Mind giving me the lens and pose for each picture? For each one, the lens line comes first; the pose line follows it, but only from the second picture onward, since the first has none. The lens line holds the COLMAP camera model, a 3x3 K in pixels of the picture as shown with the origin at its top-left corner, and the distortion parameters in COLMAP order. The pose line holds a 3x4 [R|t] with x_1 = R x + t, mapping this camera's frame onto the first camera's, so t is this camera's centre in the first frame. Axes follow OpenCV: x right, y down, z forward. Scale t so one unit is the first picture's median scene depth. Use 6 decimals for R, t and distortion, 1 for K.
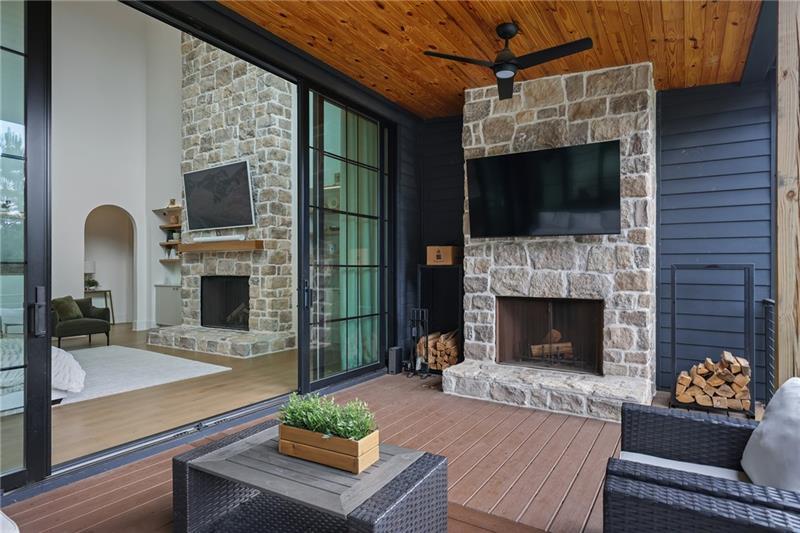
lens RADIAL K [[453.5, 0, 399.5], [0, 453.5, 269.3], [0, 0, 1]] dist [0.001496, 0.000465]
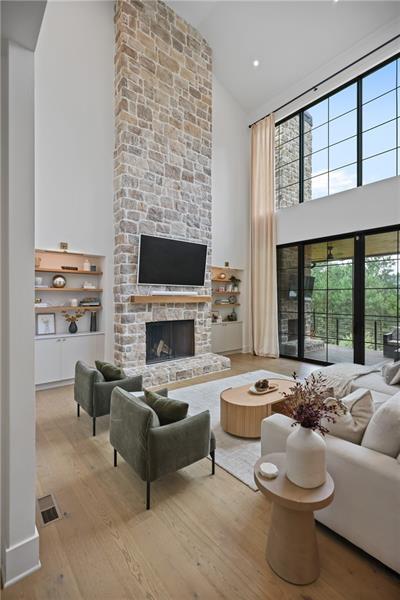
lens RADIAL K [[271.3, 0, 200.0], [0, 271.3, 300.0], [0, 0, 1]] dist [-0.004381, 0.000066]
pose [[0.299012, -0.000024, 0.954249, -1.168582], [-0.005642, 0.999982, 0.001793, -0.051077], [-0.954233, -0.005920, 0.299006, 0.709258]]
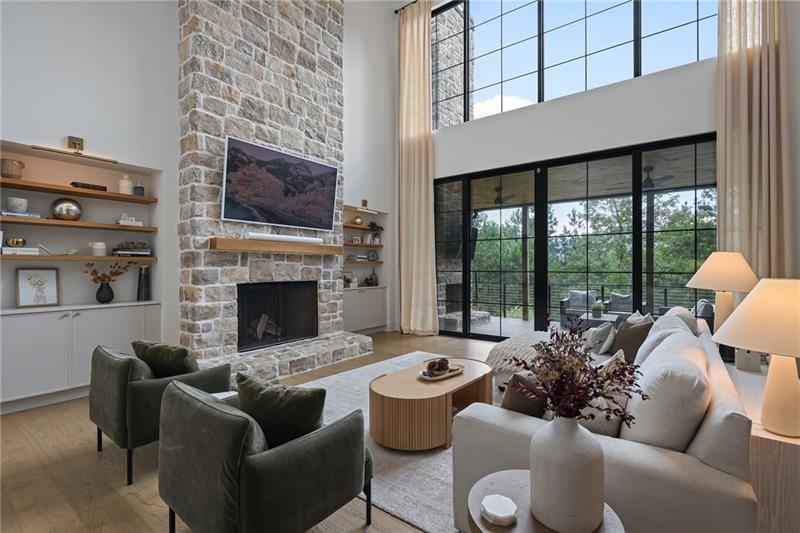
lens RADIAL K [[362.0, 0, 408.4], [0, 362.0, 267.9], [0, 0, 1]] dist [-0.002656, 0.000222]
pose [[0.059900, 0.004098, 0.998196, -1.090468], [-0.001955, 0.999990, -0.003988, -0.010313], [-0.998202, -0.001713, 0.059908, 0.751094]]
